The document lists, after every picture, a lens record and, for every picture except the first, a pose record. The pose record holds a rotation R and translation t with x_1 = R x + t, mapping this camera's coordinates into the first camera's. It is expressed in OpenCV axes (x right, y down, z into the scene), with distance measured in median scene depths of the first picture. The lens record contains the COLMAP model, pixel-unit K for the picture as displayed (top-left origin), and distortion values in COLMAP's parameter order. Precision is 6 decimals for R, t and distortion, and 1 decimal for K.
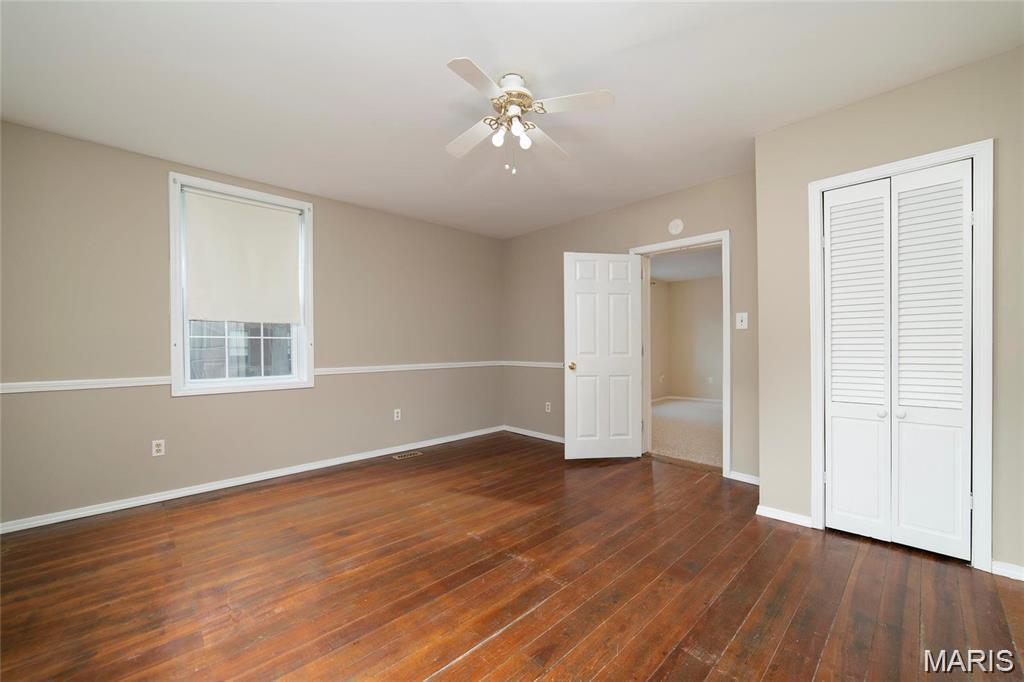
lens RADIAL K [[402.1, 0, 514.3], [0, 402.1, 349.5], [0, 0, 1]] dist [-0.000827, 0.000943]
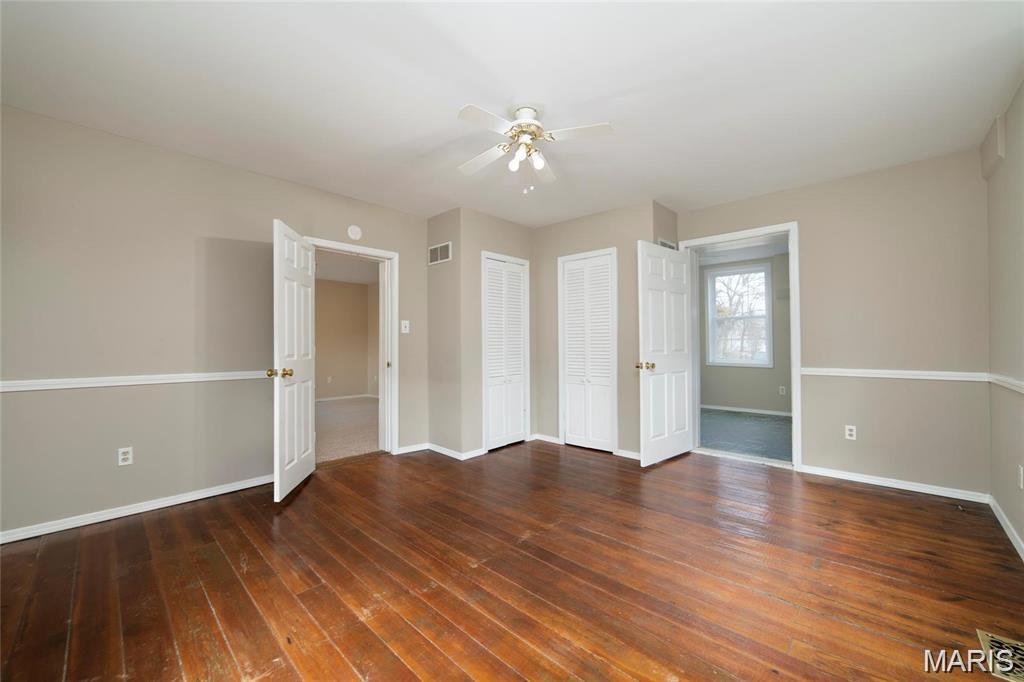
lens RADIAL K [[402.1, 0, 513.6], [0, 402.1, 339.0], [0, 0, 1]] dist [-0.000827, 0.000943]
pose [[-0.045895, 0.021477, 0.998715, -0.974696], [0.009609, 0.999732, -0.021058, -0.003617], [-0.998900, 0.008631, -0.046089, 0.951895]]
